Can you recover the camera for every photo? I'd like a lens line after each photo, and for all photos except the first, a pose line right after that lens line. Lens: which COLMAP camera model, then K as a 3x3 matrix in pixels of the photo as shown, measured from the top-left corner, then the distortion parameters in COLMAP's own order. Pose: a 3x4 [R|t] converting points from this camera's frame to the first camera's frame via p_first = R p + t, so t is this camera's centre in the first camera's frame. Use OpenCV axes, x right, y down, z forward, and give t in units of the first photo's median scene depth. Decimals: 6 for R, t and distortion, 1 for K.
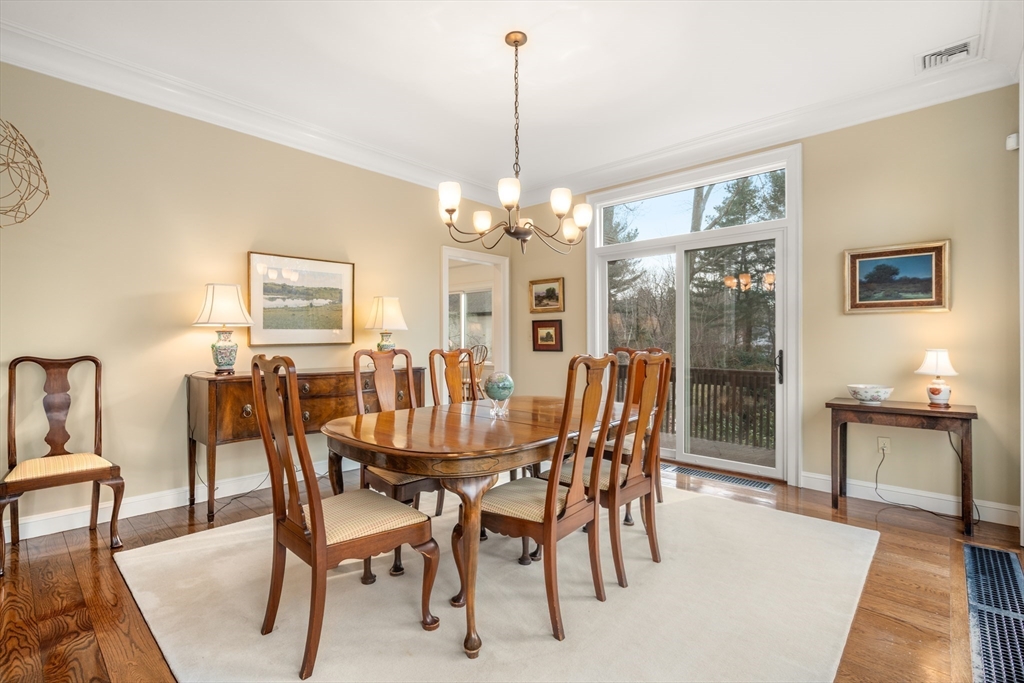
lens RADIAL K [[464.5, 0, 516.2], [0, 464.5, 334.0], [0, 0, 1]] dist [-0.002873, -0.000098]
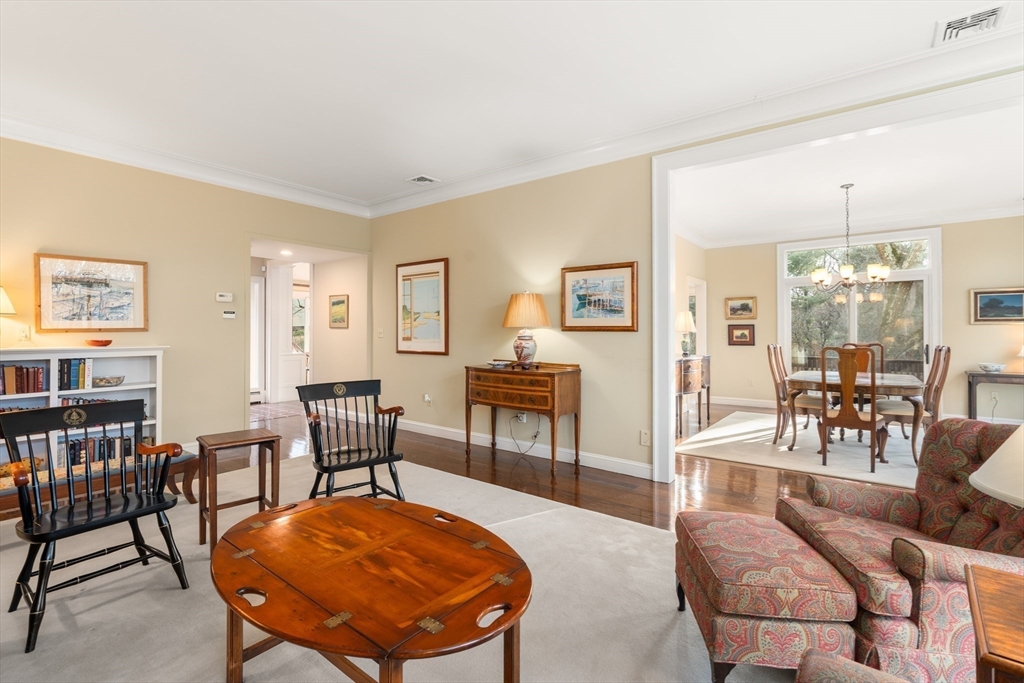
lens RADIAL K [[464.5, 0, 528.3], [0, 464.5, 323.7], [0, 0, 1]] dist [-0.002873, -0.000098]
pose [[0.997679, -0.004868, 0.067913, -0.725430], [0.005209, 0.999975, -0.004839, -0.029646], [-0.067888, 0.005181, 0.997679, -0.438403]]
